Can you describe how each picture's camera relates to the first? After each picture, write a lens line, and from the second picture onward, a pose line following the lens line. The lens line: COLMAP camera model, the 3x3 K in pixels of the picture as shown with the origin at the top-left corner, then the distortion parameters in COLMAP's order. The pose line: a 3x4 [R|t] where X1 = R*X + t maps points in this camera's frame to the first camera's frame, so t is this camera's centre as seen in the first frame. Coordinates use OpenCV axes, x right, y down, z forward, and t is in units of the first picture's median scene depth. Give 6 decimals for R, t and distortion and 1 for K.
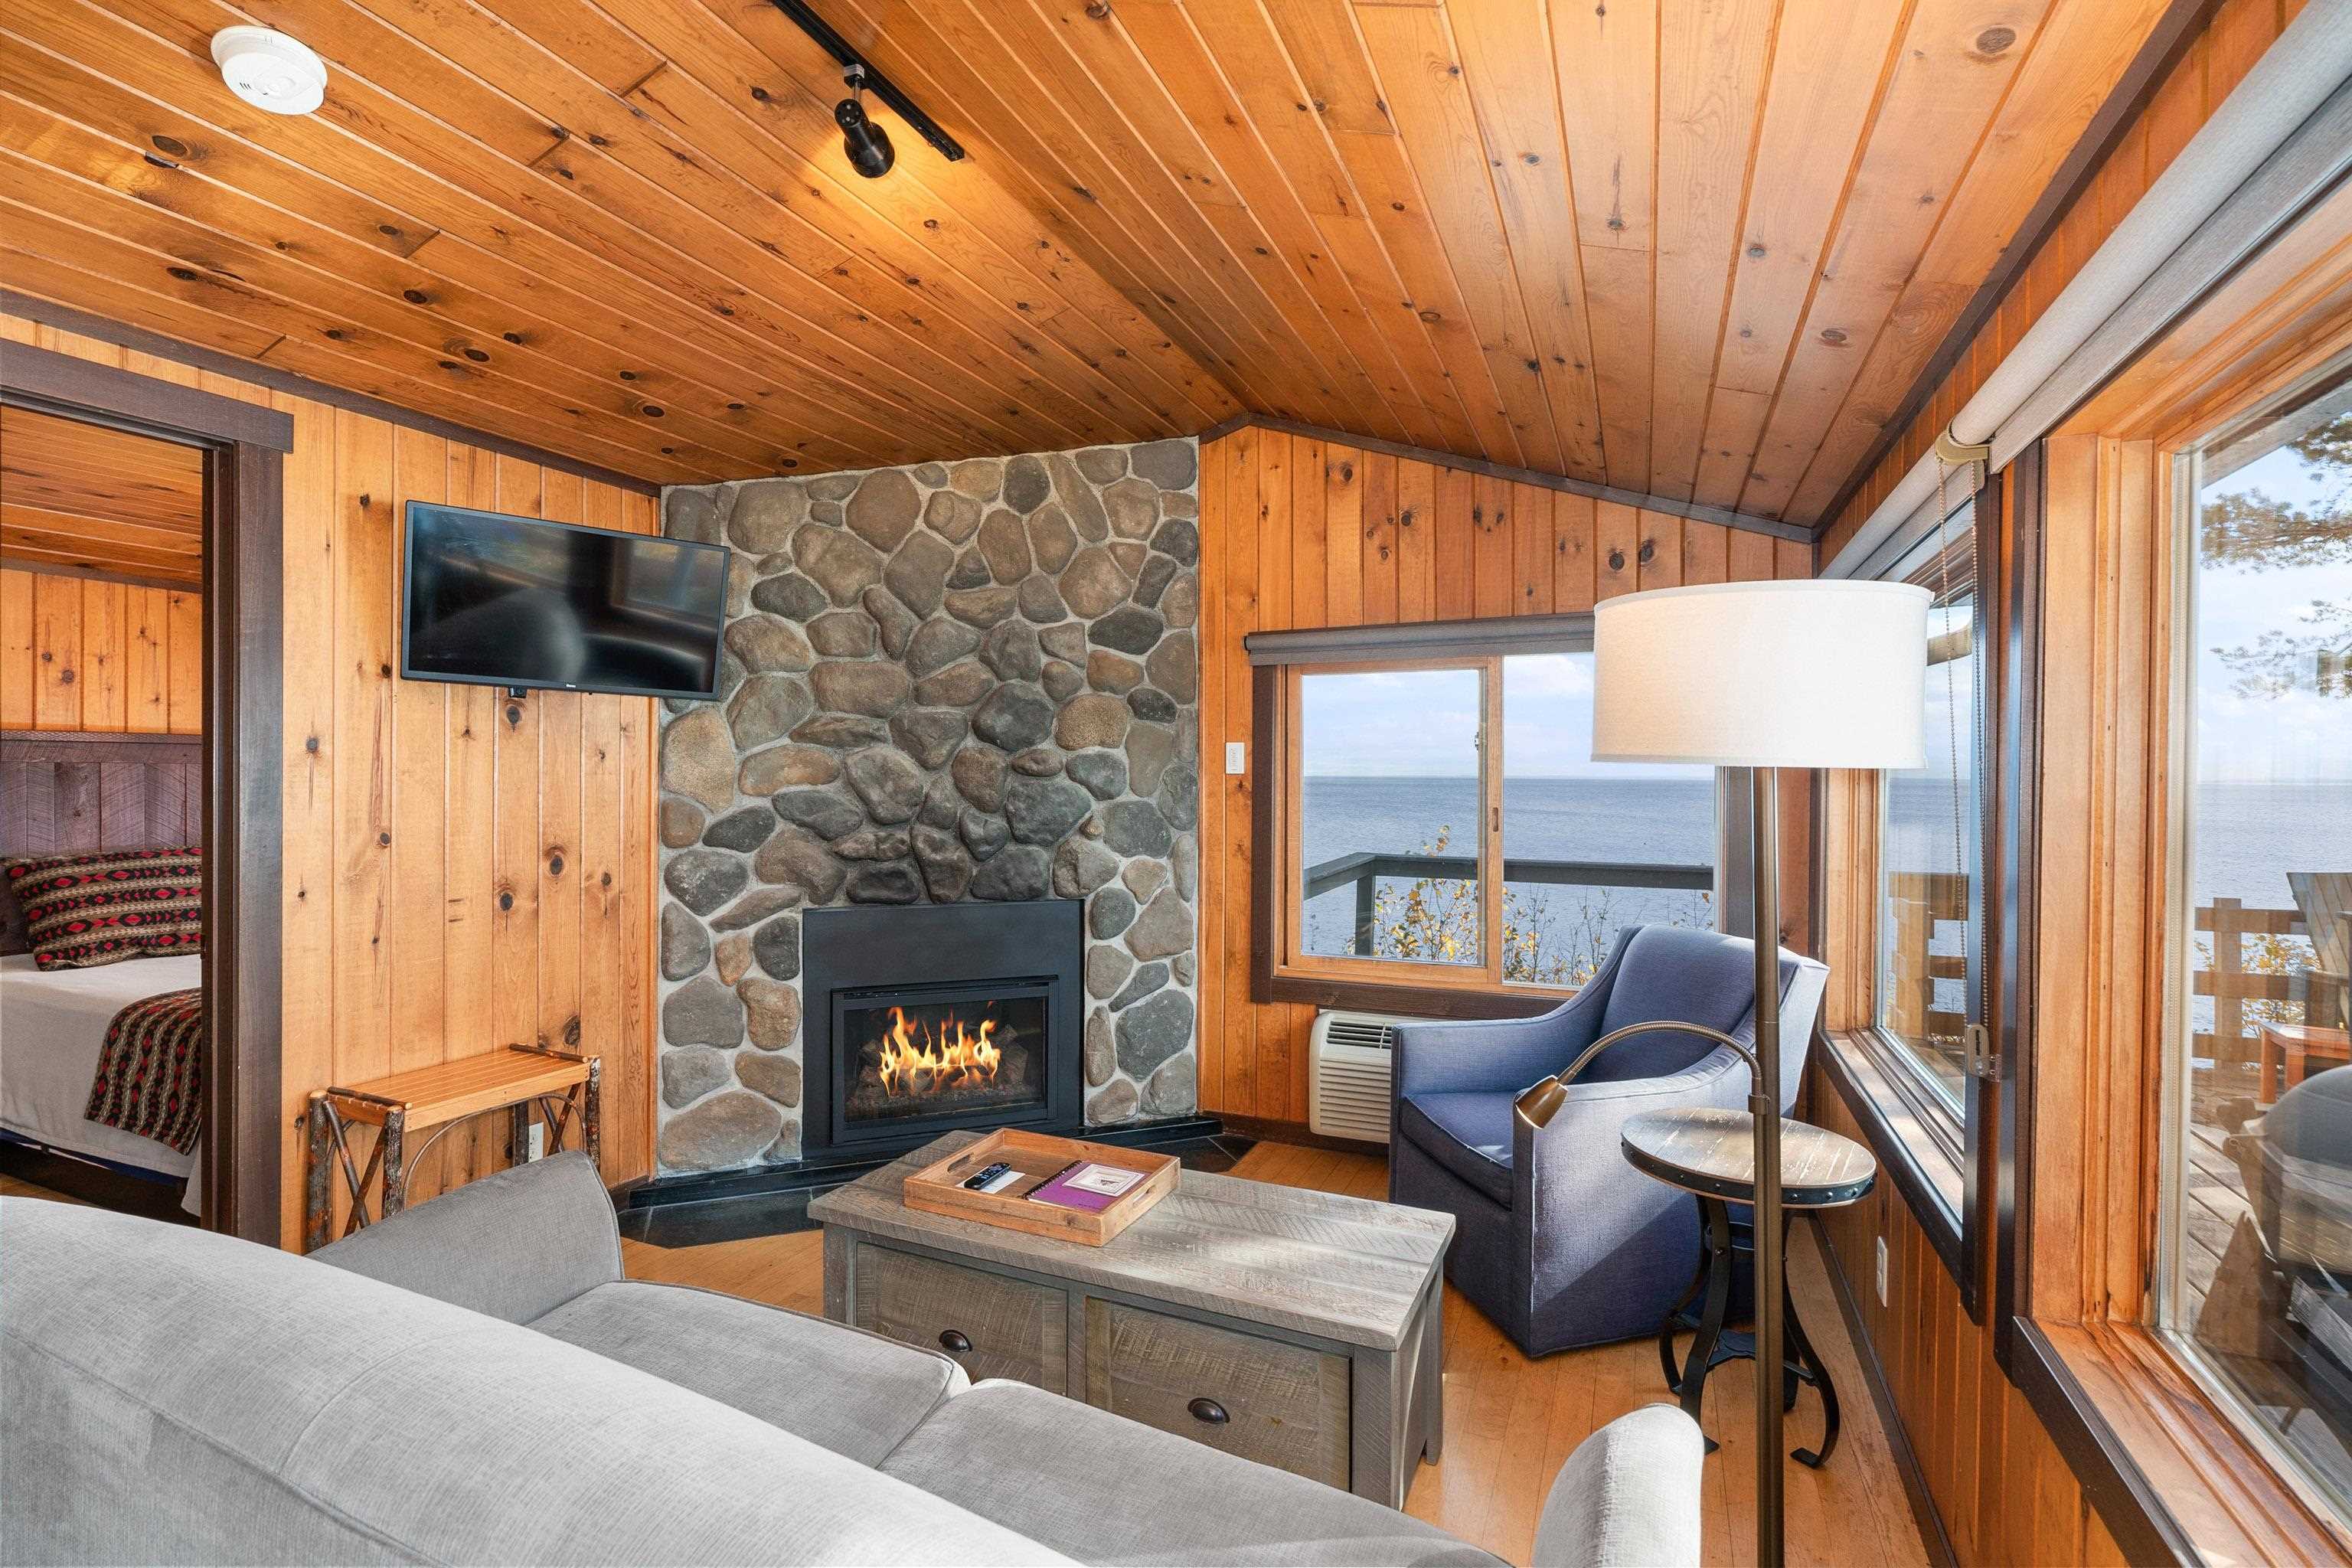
lens RADIAL K [[1062.6, 0, 1174.3], [0, 1062.6, 778.0], [0, 0, 1]] dist [-0.009441, 0.000714]
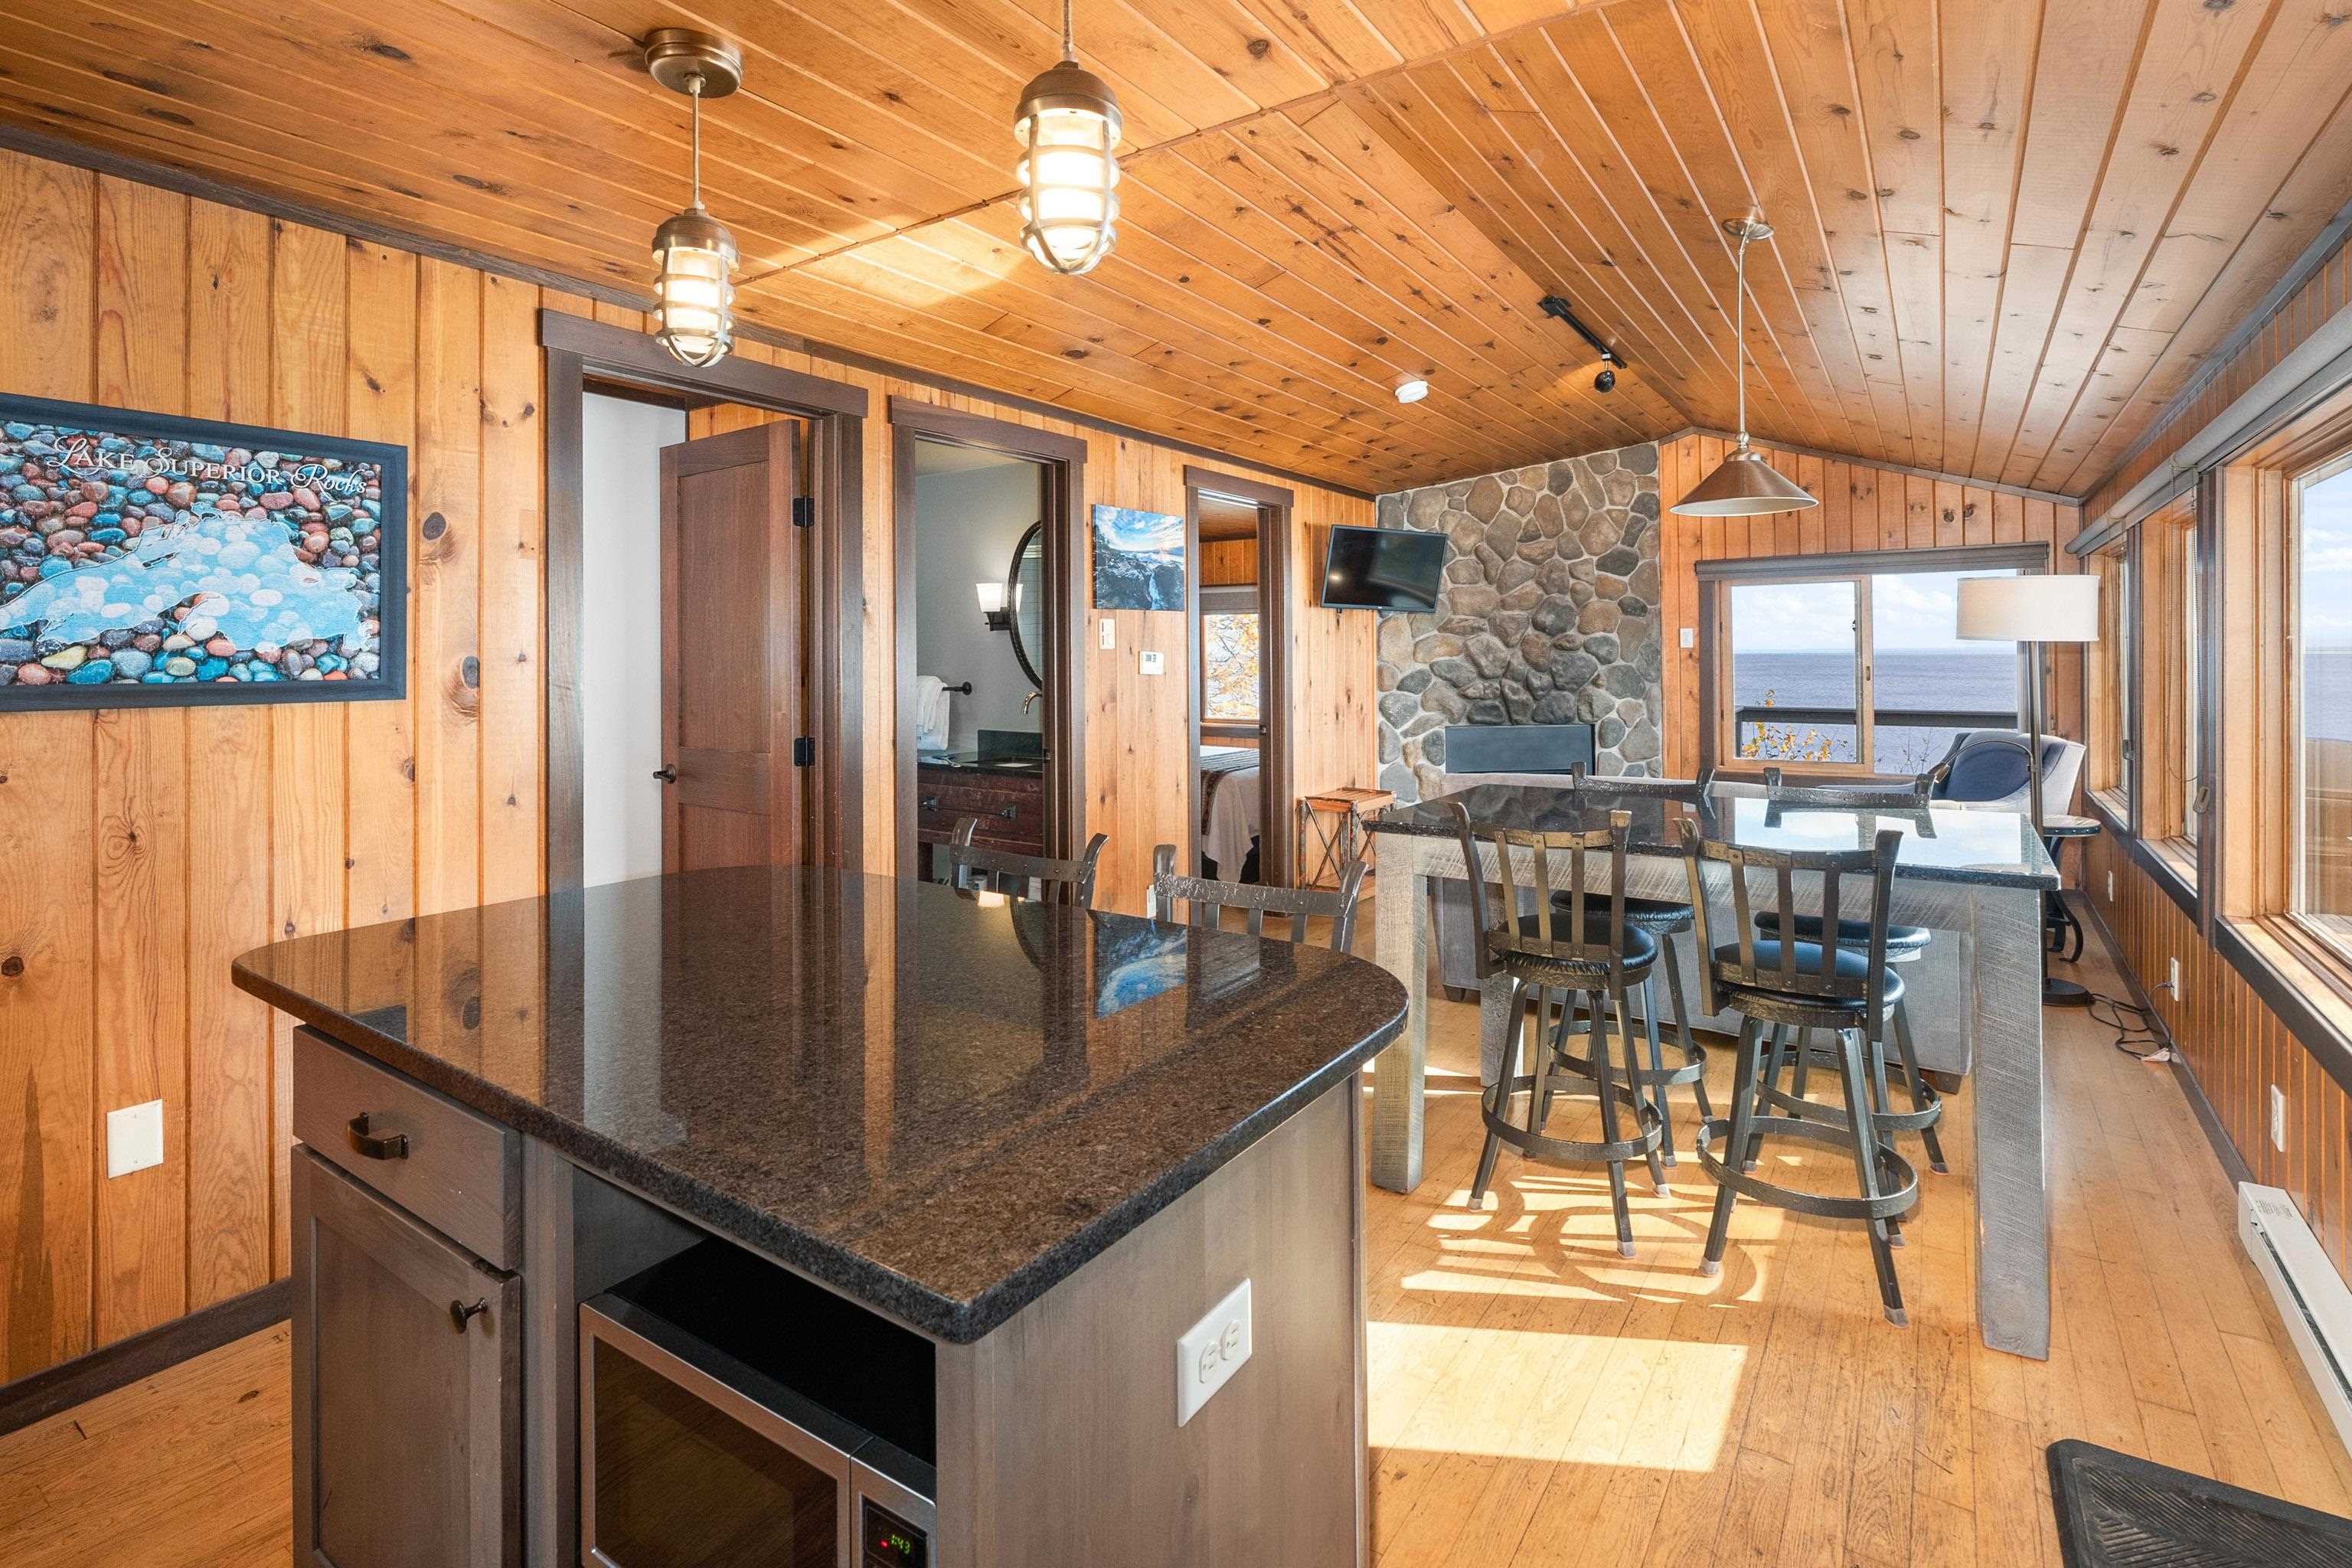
lens RADIAL K [[1107.8, 0, 1178.7], [0, 1107.8, 647.5], [0, 0, 1]] dist [-0.002155, -0.000255]
pose [[0.982766, -0.012365, -0.184441, -0.418929], [0.010894, 0.999900, -0.008988, 0.002860], [0.184534, 0.006824, 0.982802, -0.858464]]
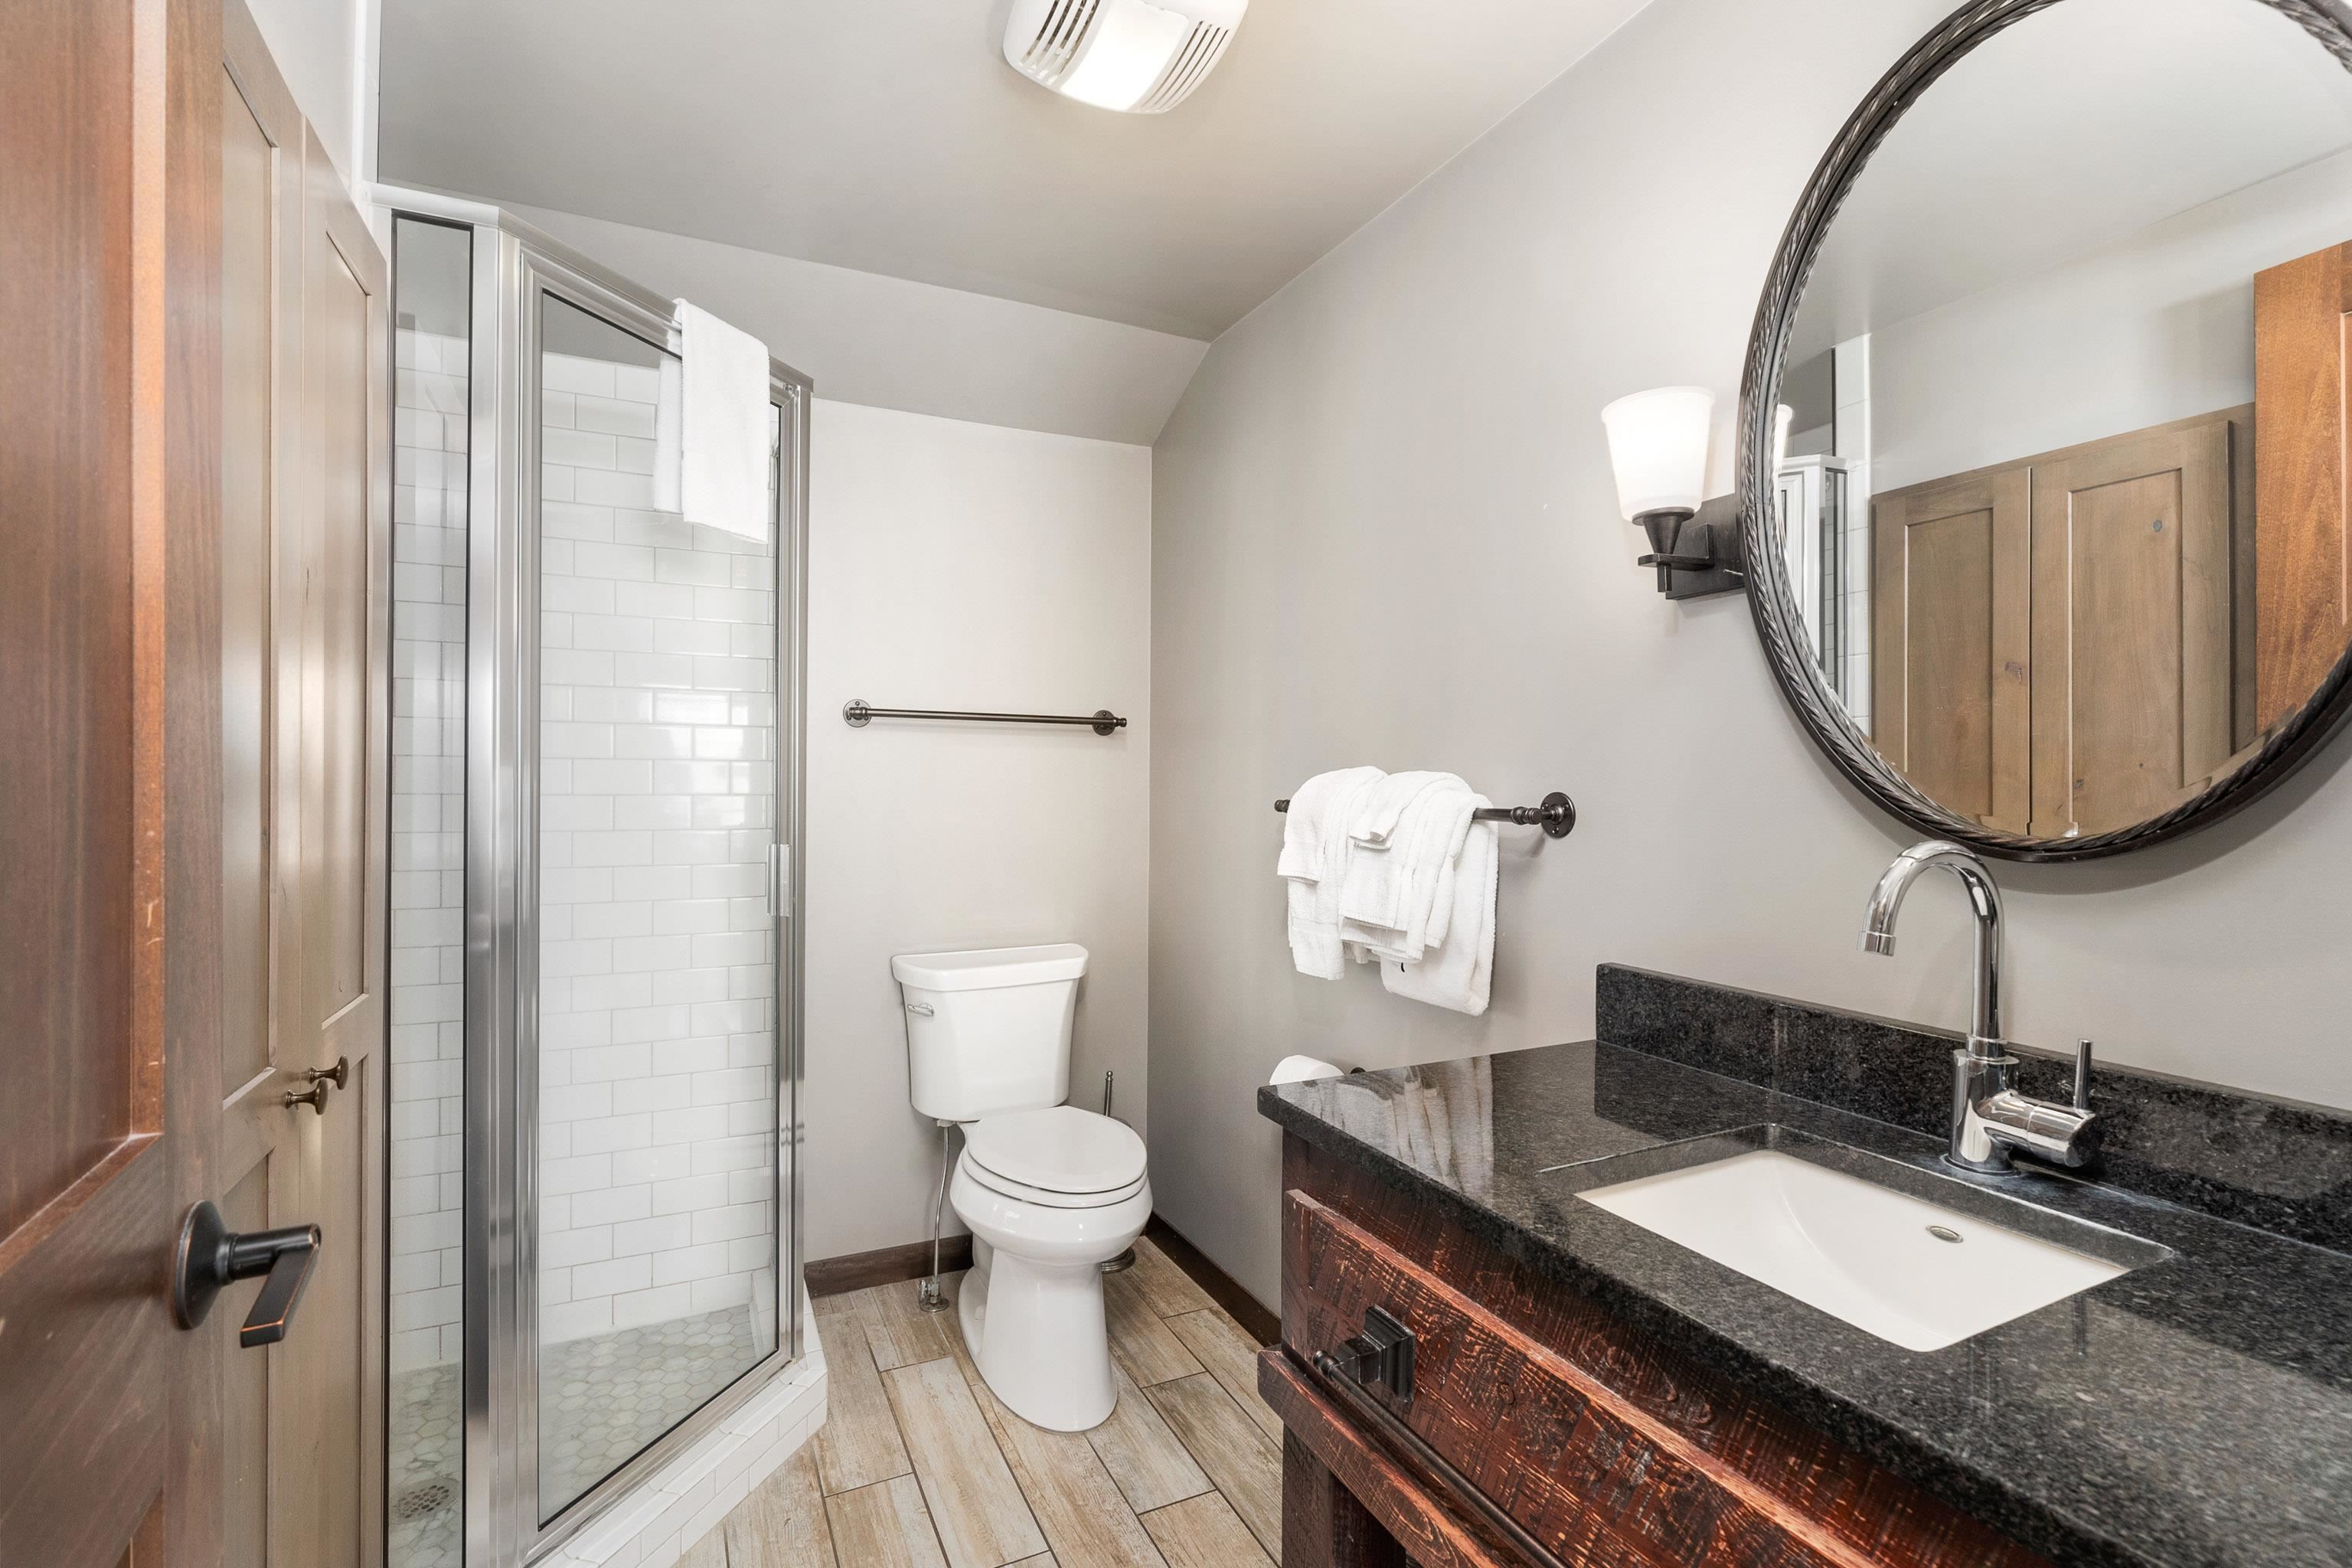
lens RADIAL K [[1062.6, 0, 1174.3], [0, 1062.6, 778.0], [0, 0, 1]] dist [-0.009441, 0.000714]
pose [[0.759880, -0.003890, -0.650052, -0.799684], [-0.001578, 0.999968, -0.007829, 0.029230], [0.650062, 0.006975, 0.759849, 0.094829]]
